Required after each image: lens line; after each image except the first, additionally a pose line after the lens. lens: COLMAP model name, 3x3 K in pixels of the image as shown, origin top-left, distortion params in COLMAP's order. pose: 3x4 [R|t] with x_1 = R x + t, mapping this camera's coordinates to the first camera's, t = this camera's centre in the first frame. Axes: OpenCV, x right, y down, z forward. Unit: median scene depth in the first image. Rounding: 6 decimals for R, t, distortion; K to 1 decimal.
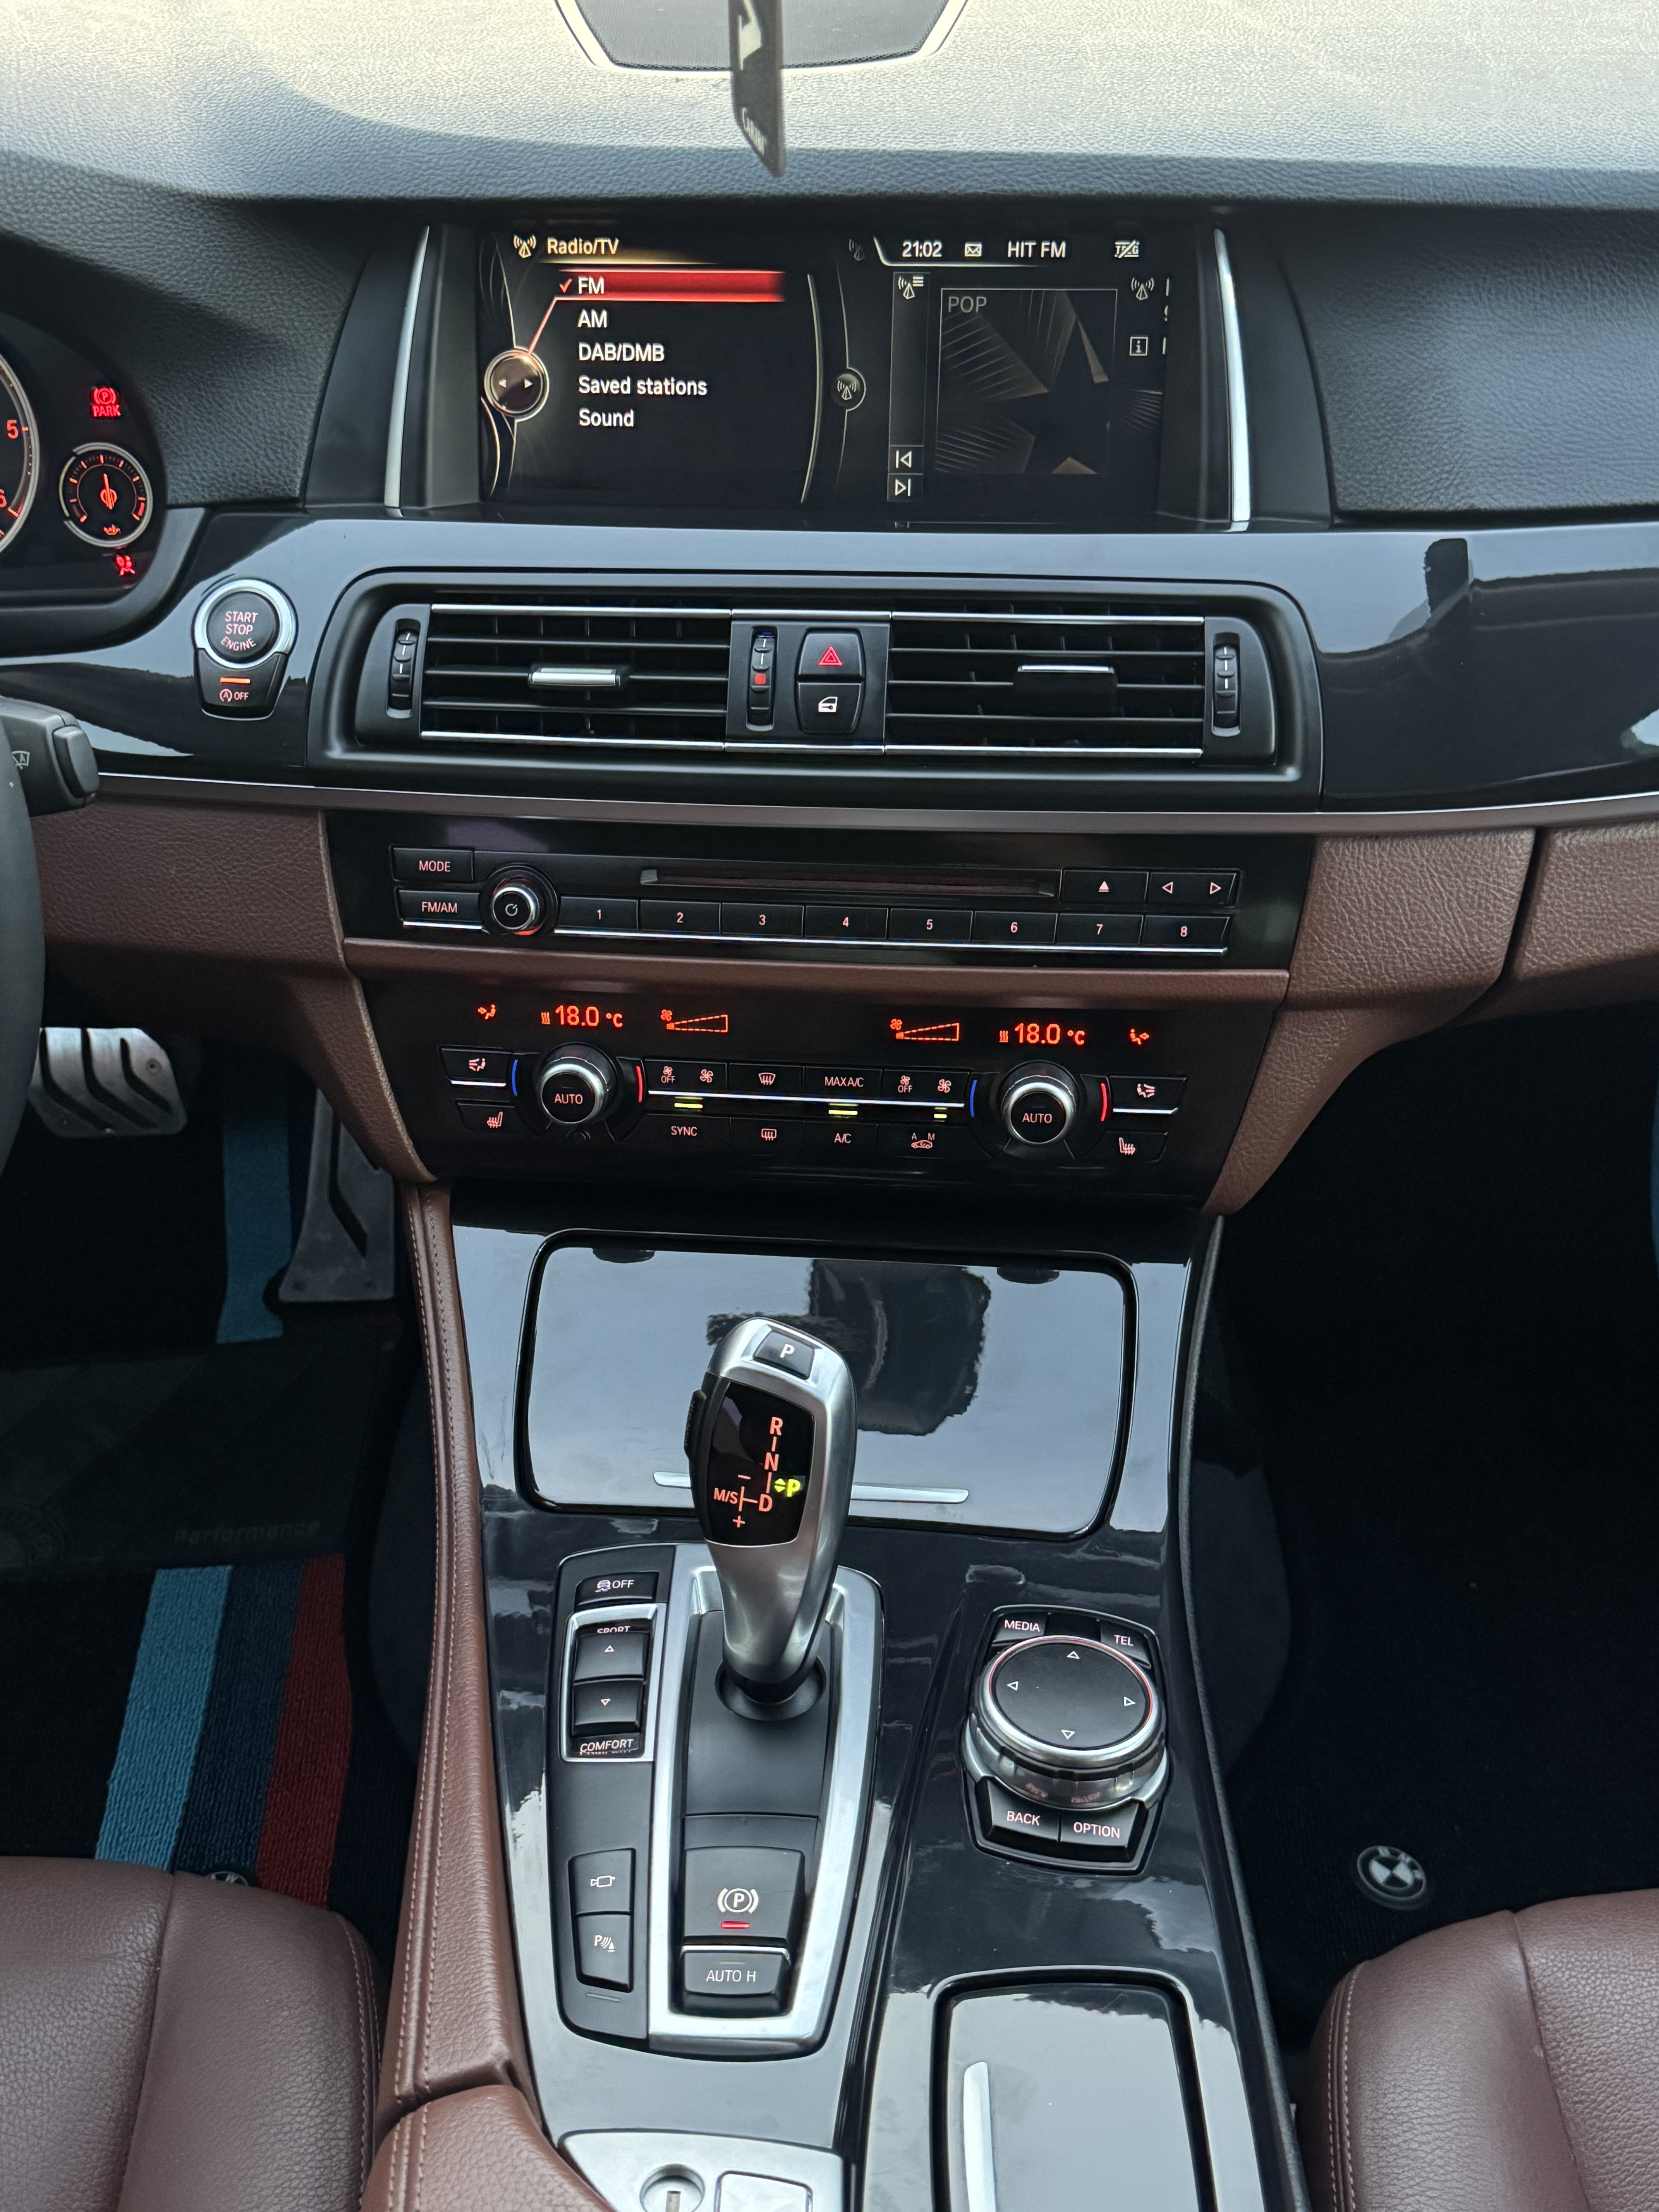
lens RADIAL K [[2208.1, 0, 816.0], [0, 2208.1, 1119.2], [0, 0, 1]] dist [0.187376, -0.475561]
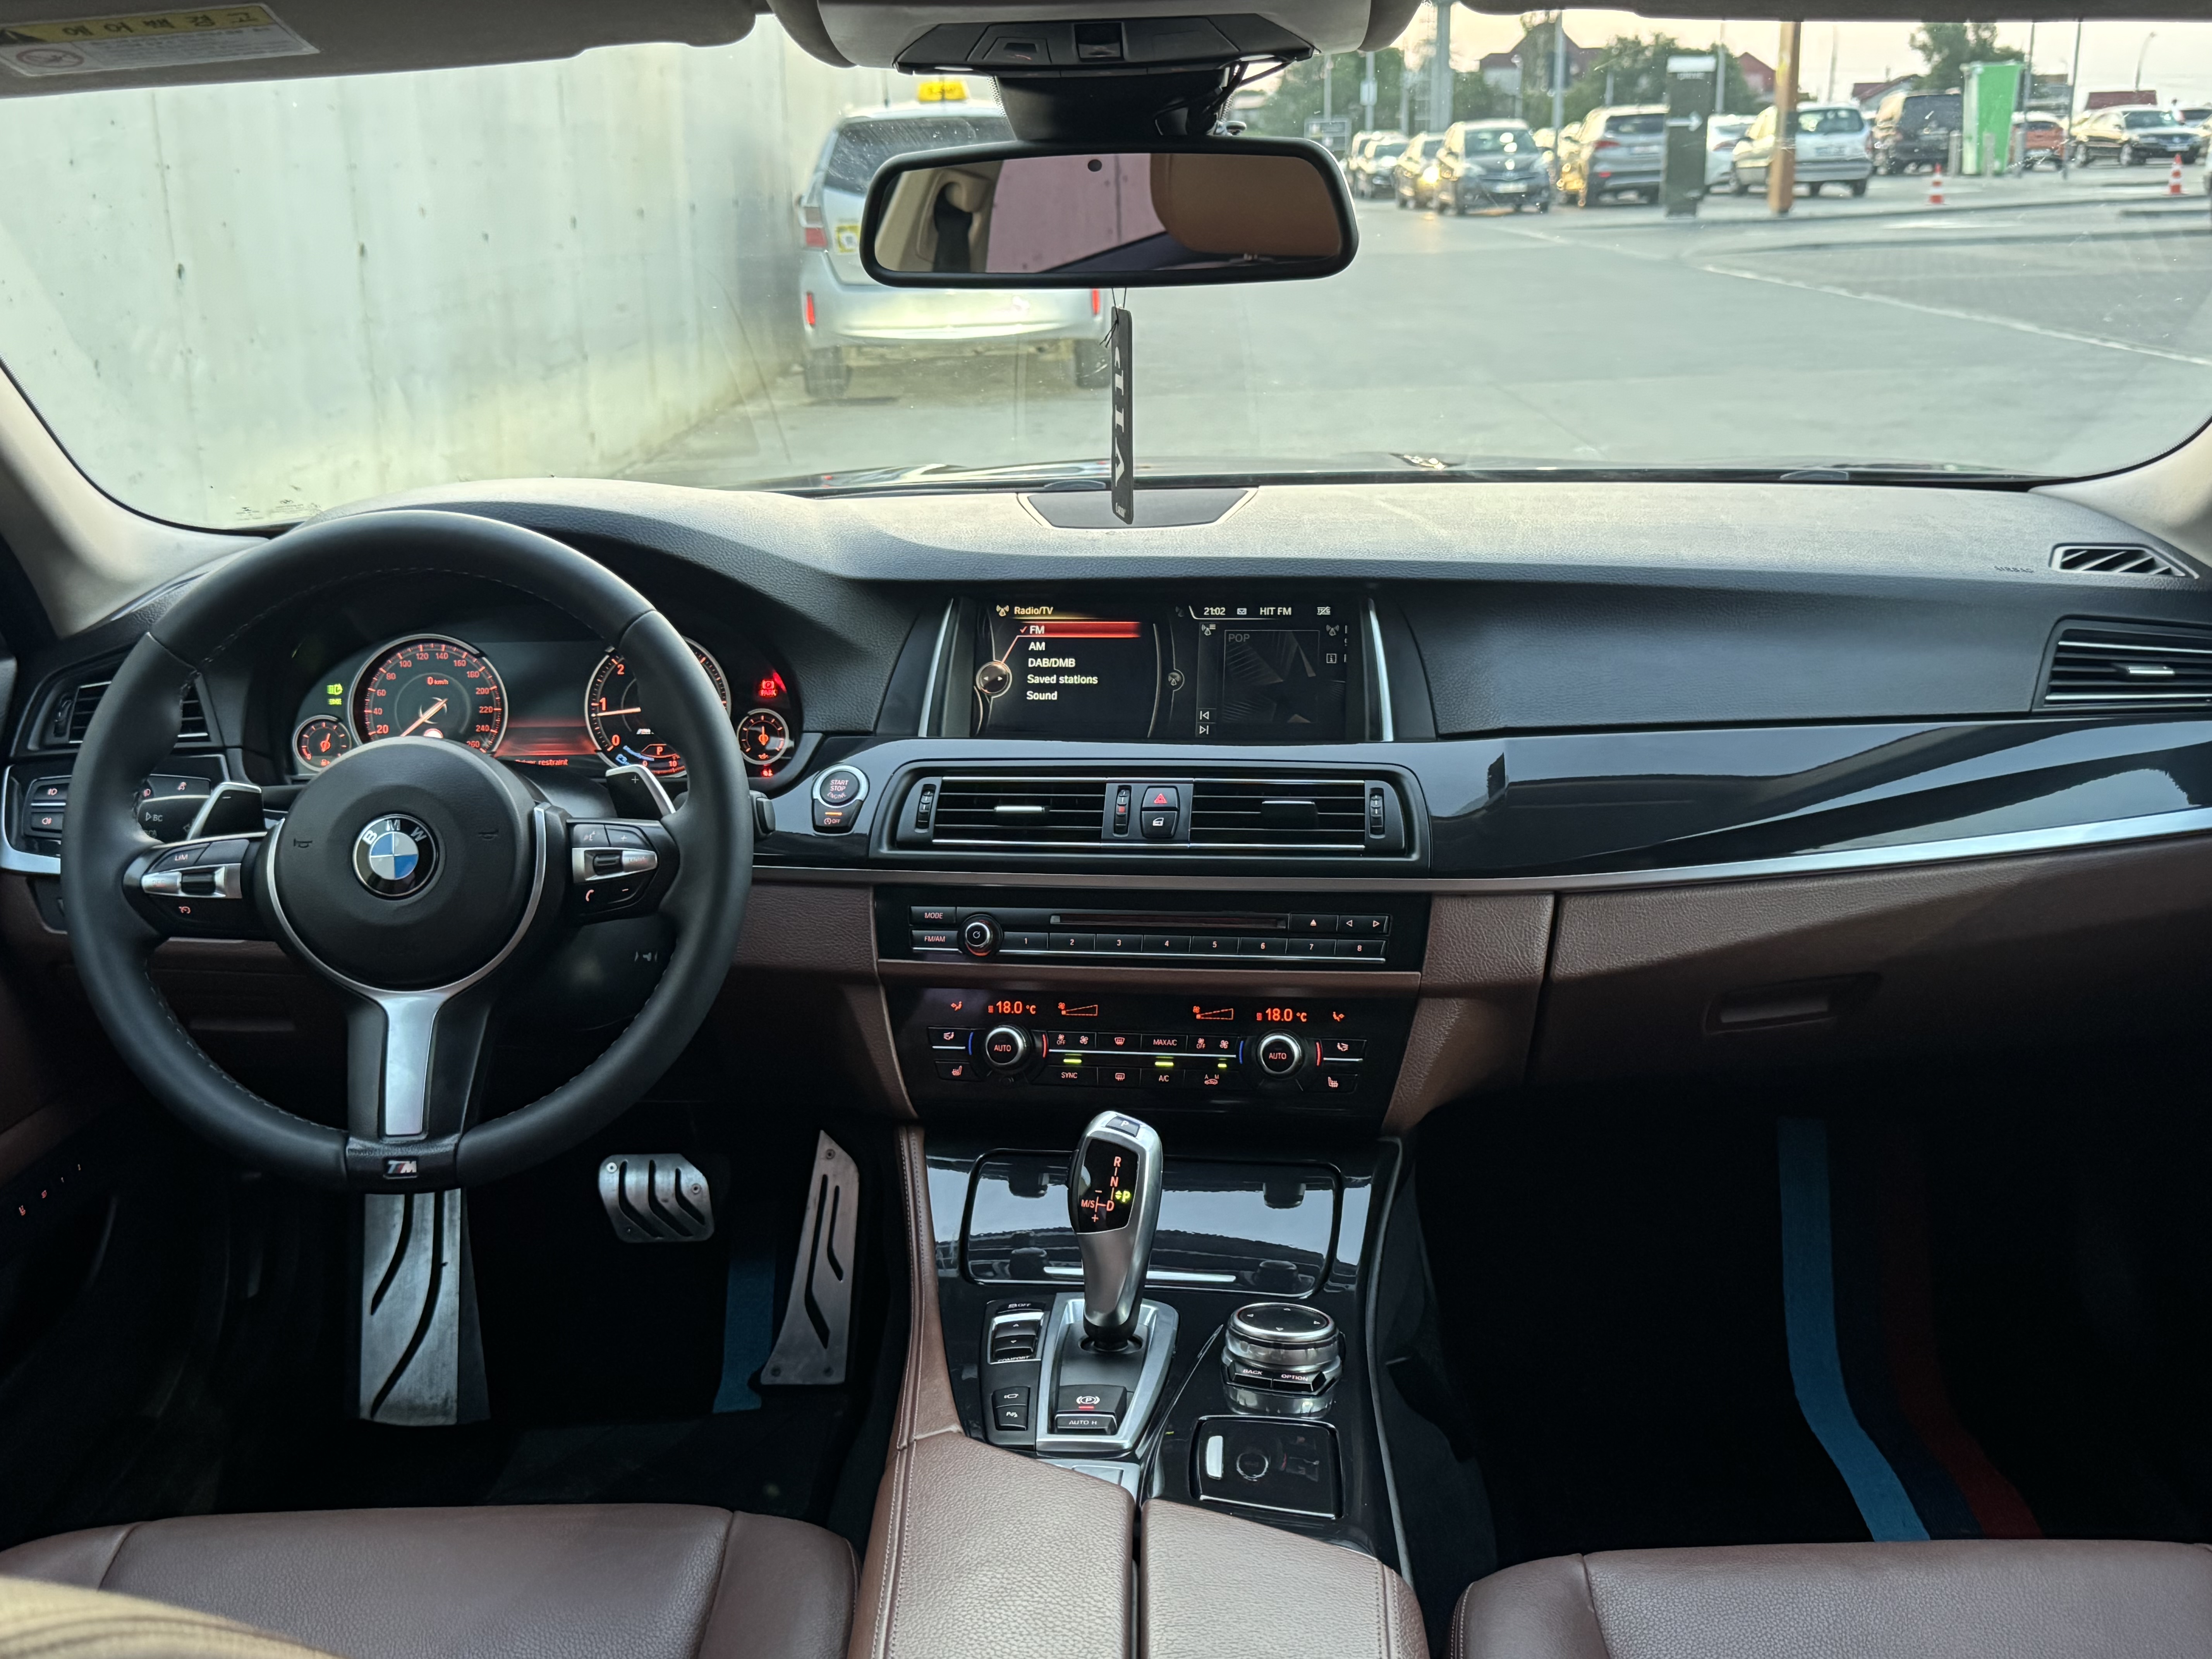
lens RADIAL K [[2208.1, 0, 1103.7], [0, 2208.1, 835.4], [0, 0, 1]] dist [0.187376, -0.475561]
pose [[0.998852, 0.013743, -0.045896, 0.042076], [-0.030160, 0.924707, -0.379483, 0.488215], [0.037225, 0.380432, 0.924060, -0.636974]]
